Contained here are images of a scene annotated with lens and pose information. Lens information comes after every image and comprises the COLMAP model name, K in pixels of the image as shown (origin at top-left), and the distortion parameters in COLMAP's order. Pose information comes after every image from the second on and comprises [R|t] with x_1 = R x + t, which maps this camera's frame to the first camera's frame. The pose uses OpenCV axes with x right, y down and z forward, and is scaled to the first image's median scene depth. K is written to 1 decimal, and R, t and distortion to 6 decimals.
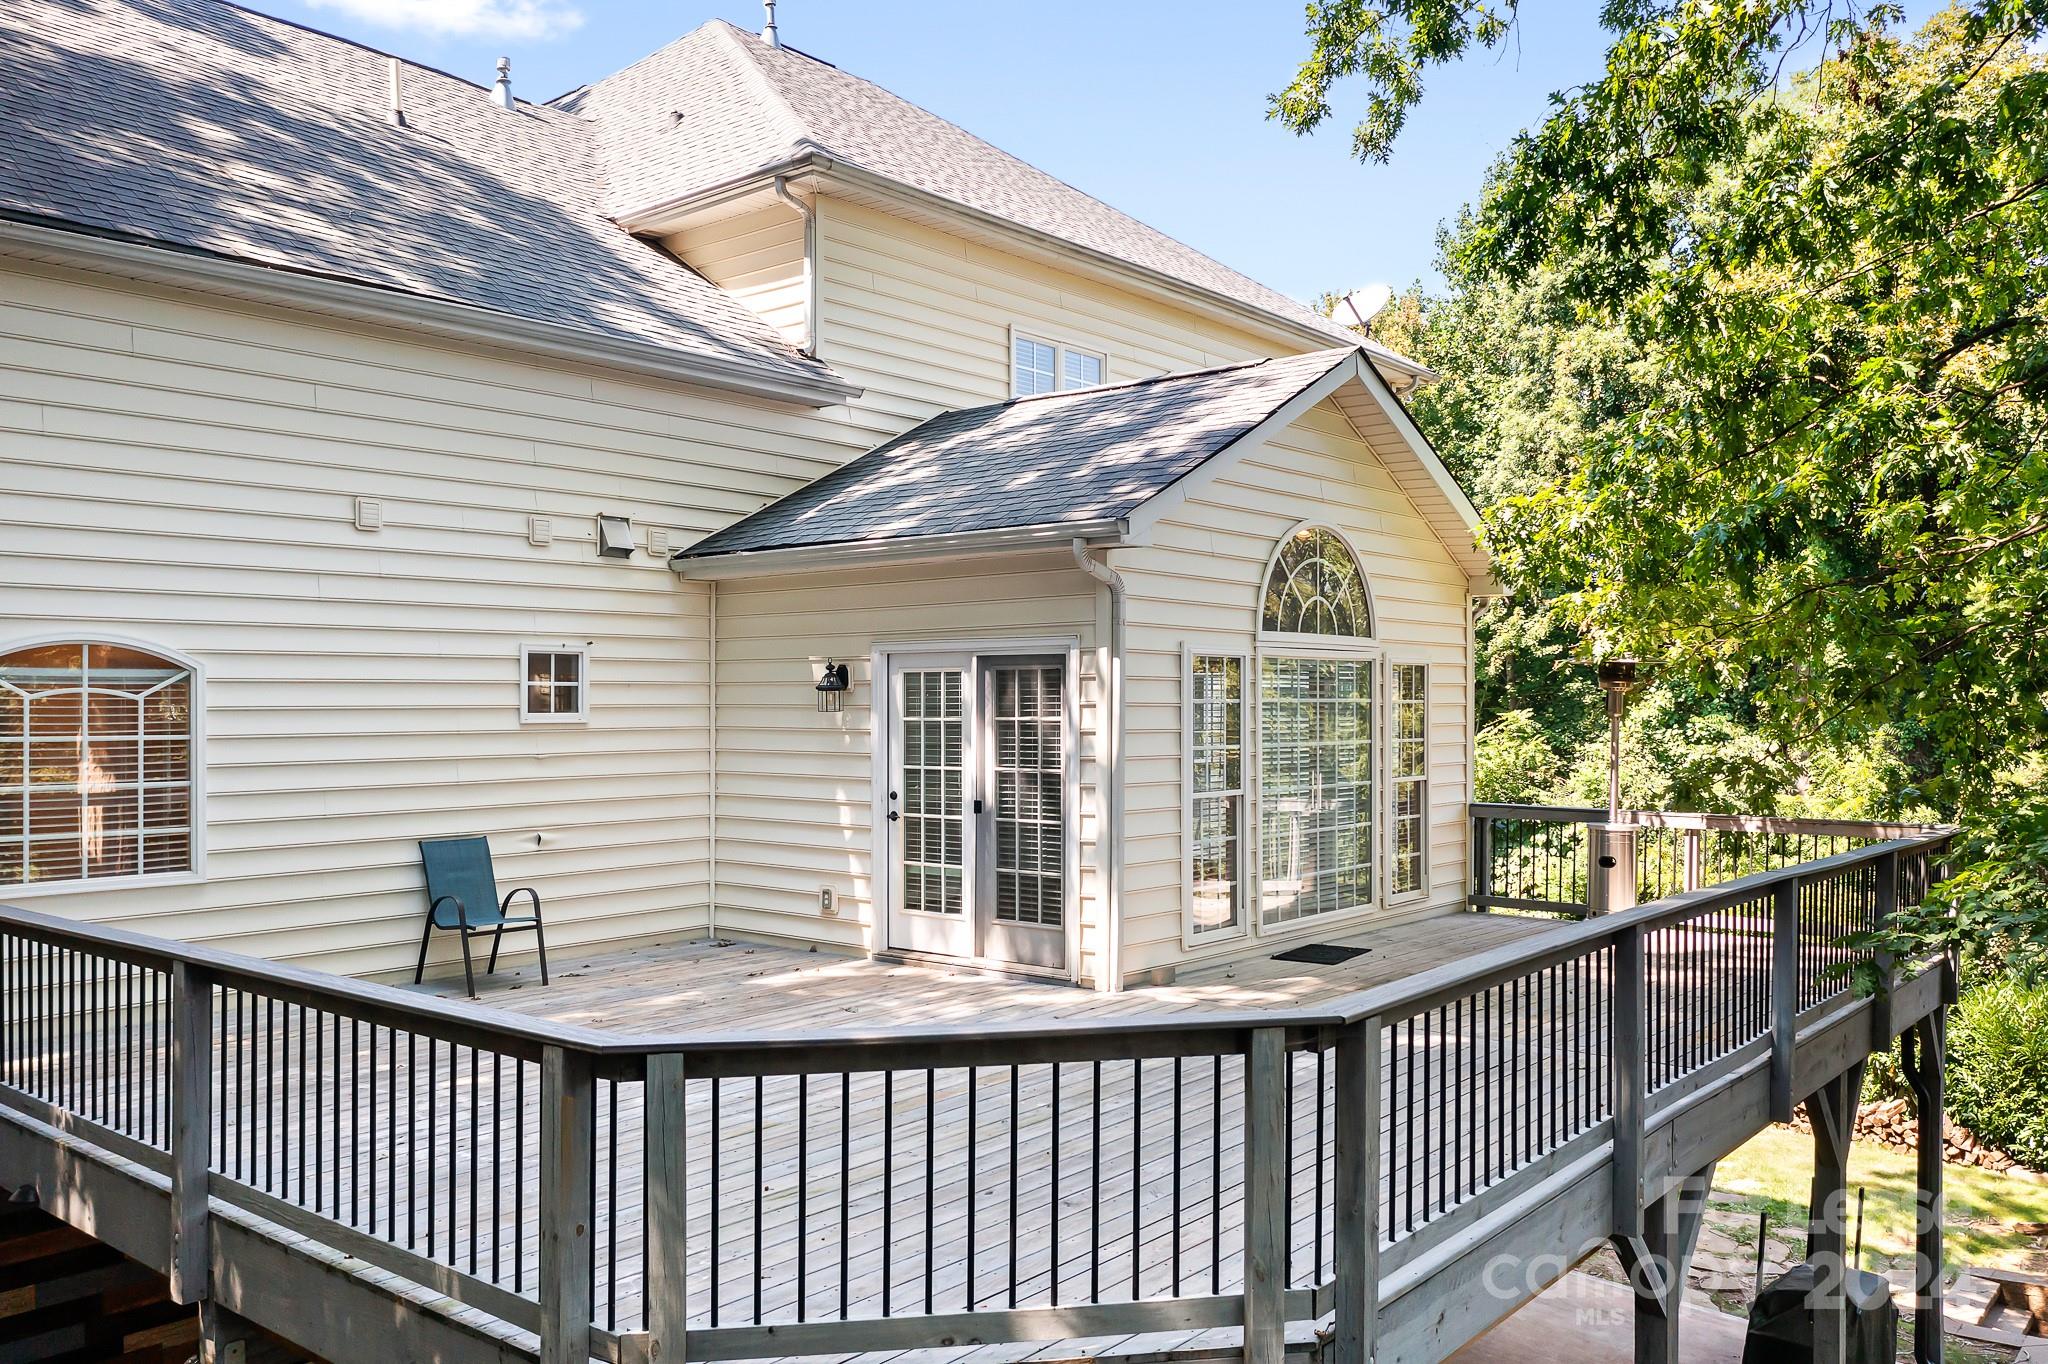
lens RADIAL K [[1610.7, 0, 1024.0], [0, 1610.7, 682.0], [0, 0, 1]] dist [0.004977, -0.016294]
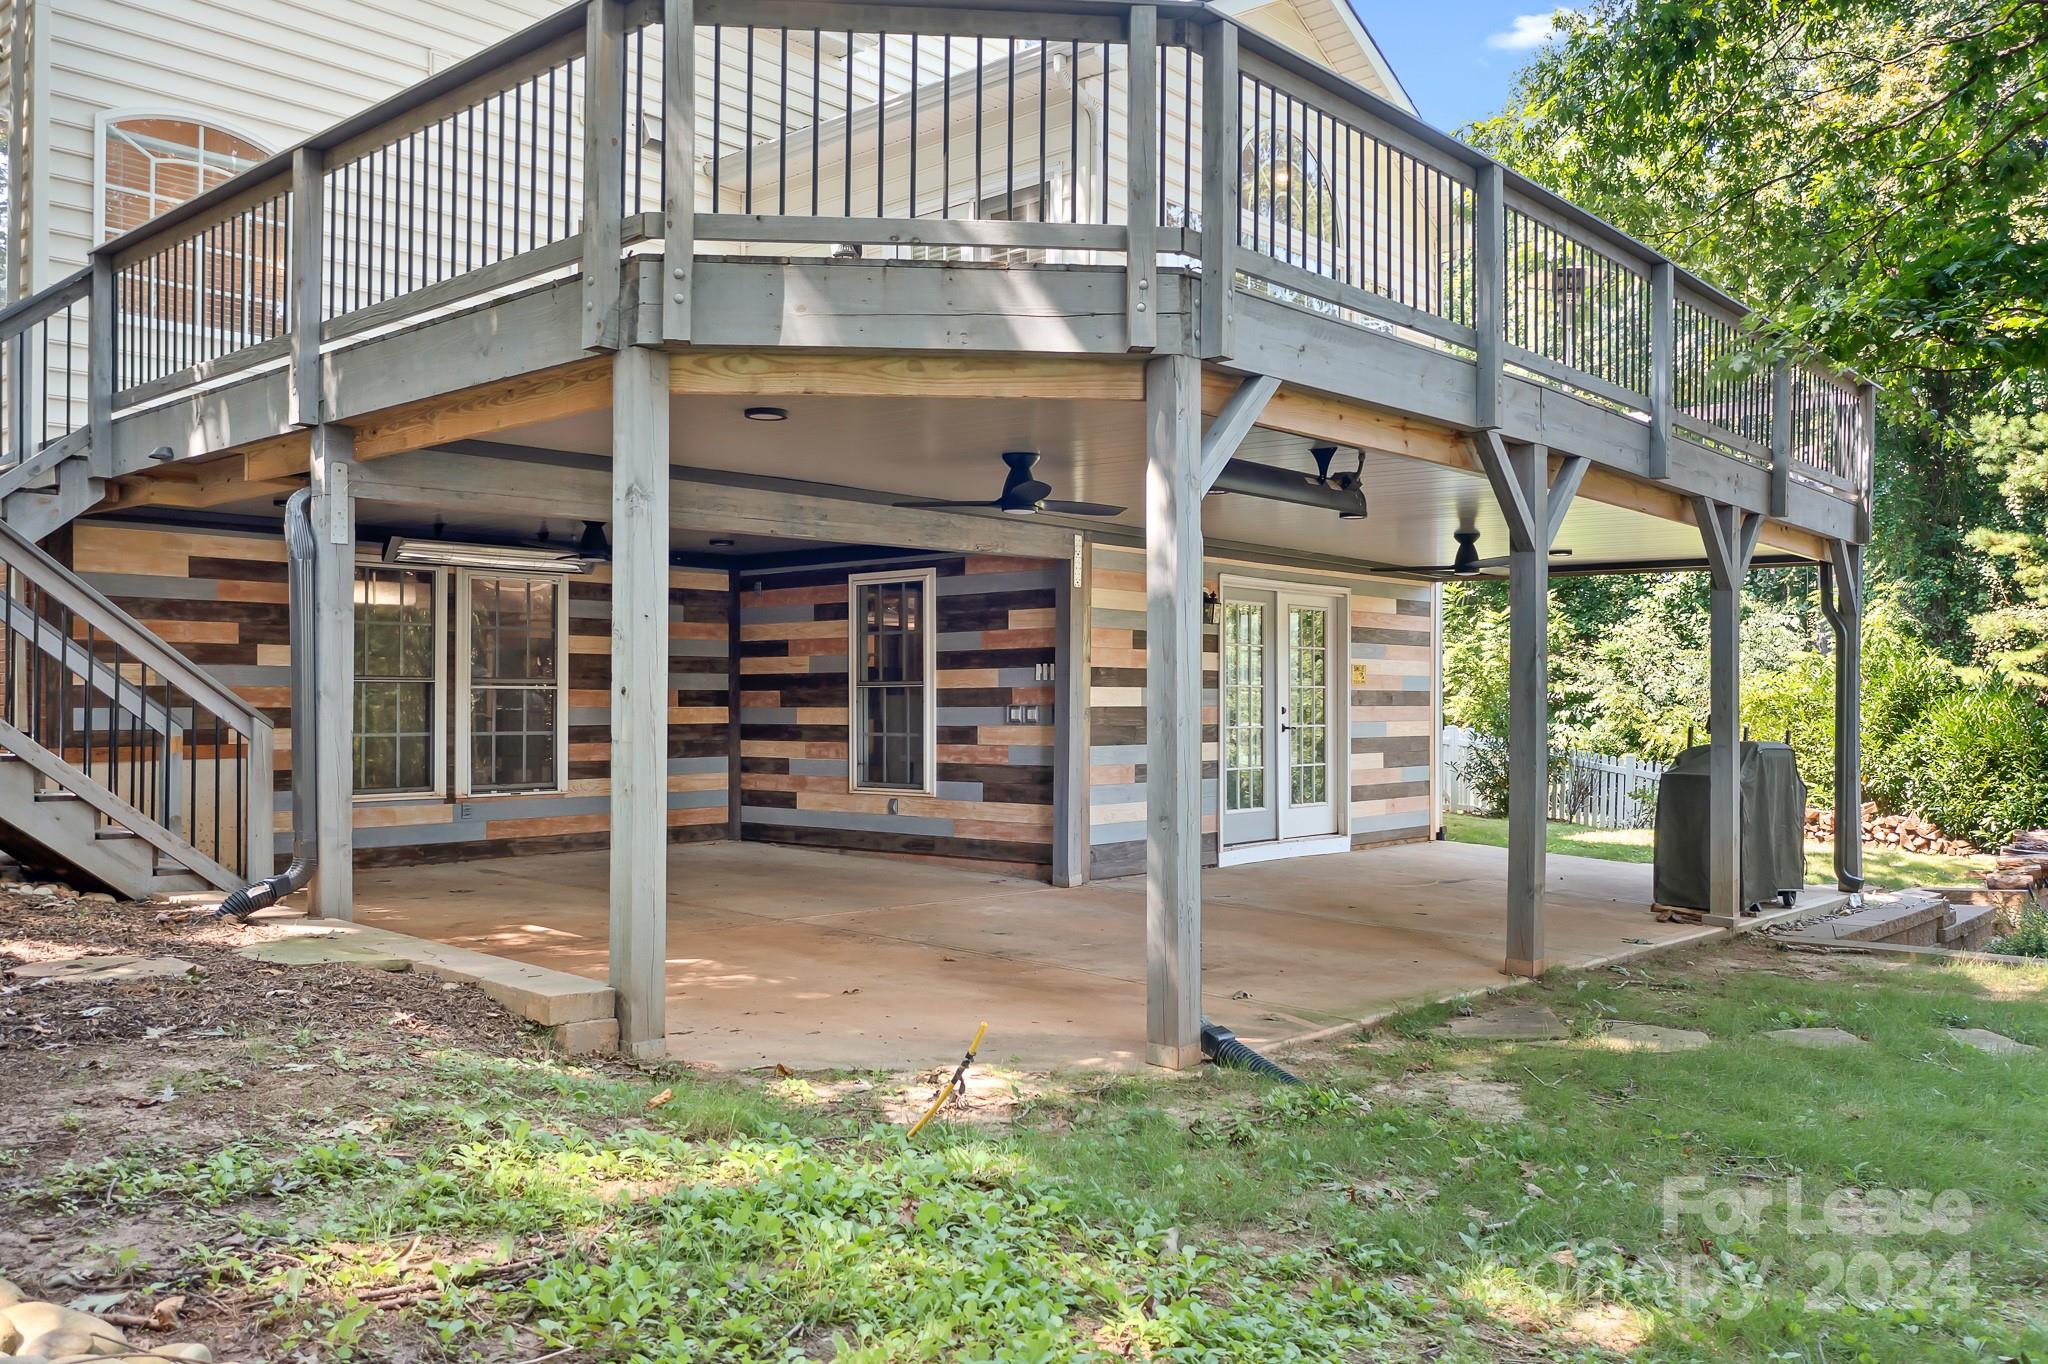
lens RADIAL K [[1622.6, 0, 1024.0], [0, 1622.6, 682.0], [0, 0, 1]] dist [-0.012319, 0.005774]
pose [[0.999548, -0.000584, -0.030069, 0.047601], [0.000375, 0.999976, -0.006939, 0.385322], [0.030072, 0.006925, 0.999524, -0.149353]]
